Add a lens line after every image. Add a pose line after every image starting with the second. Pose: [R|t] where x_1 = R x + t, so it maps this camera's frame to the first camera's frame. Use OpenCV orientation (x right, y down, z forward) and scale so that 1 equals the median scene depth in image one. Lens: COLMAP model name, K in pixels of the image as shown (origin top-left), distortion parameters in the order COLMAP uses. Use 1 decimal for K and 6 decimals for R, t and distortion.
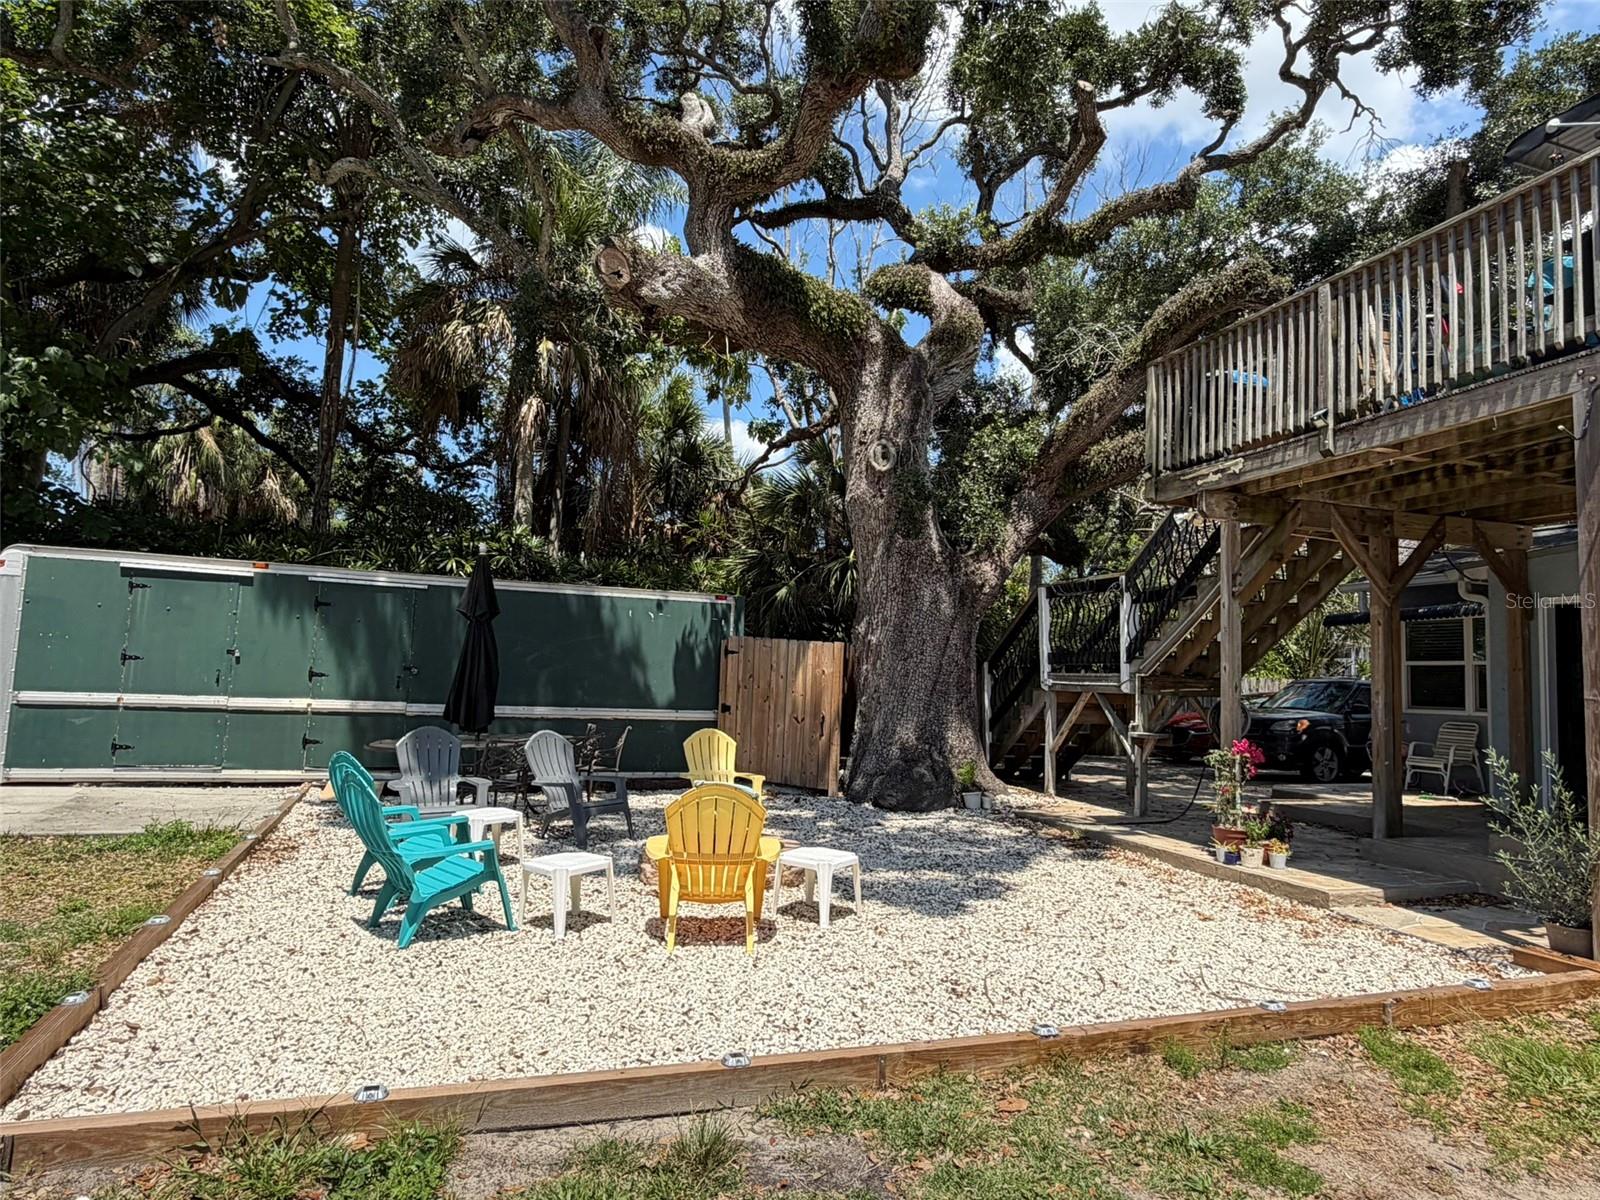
lens RADIAL K [[959.3, 0, 800.0], [0, 959.3, 600.0], [0, 0, 1]] dist [0.001193, 0.000970]
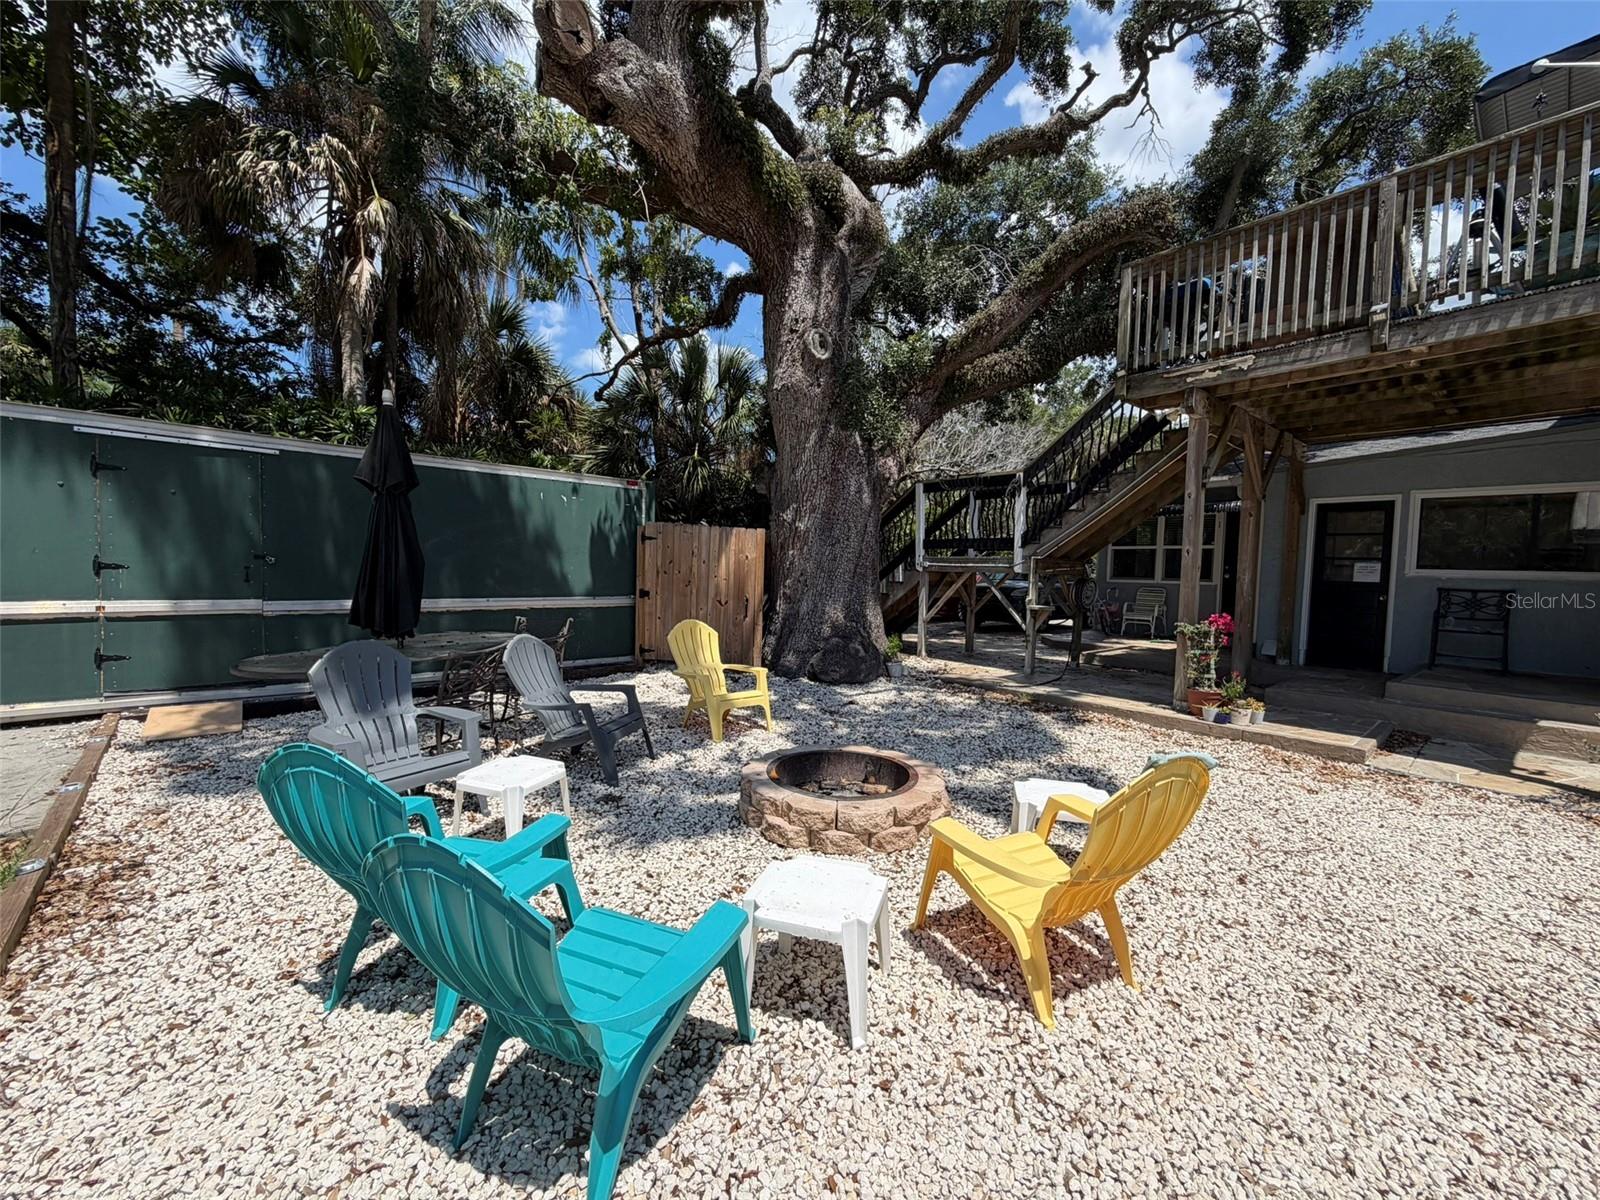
lens RADIAL K [[638.5, 0, 797.1], [0, 638.5, 602.3], [0, 0, 1]] dist [-0.000032, 0.000346]
pose [[0.924413, -0.034664, 0.379813, -0.198368], [-0.021521, 0.989533, 0.142692, 0.023642], [-0.380784, -0.140080, 0.913992, 0.343235]]
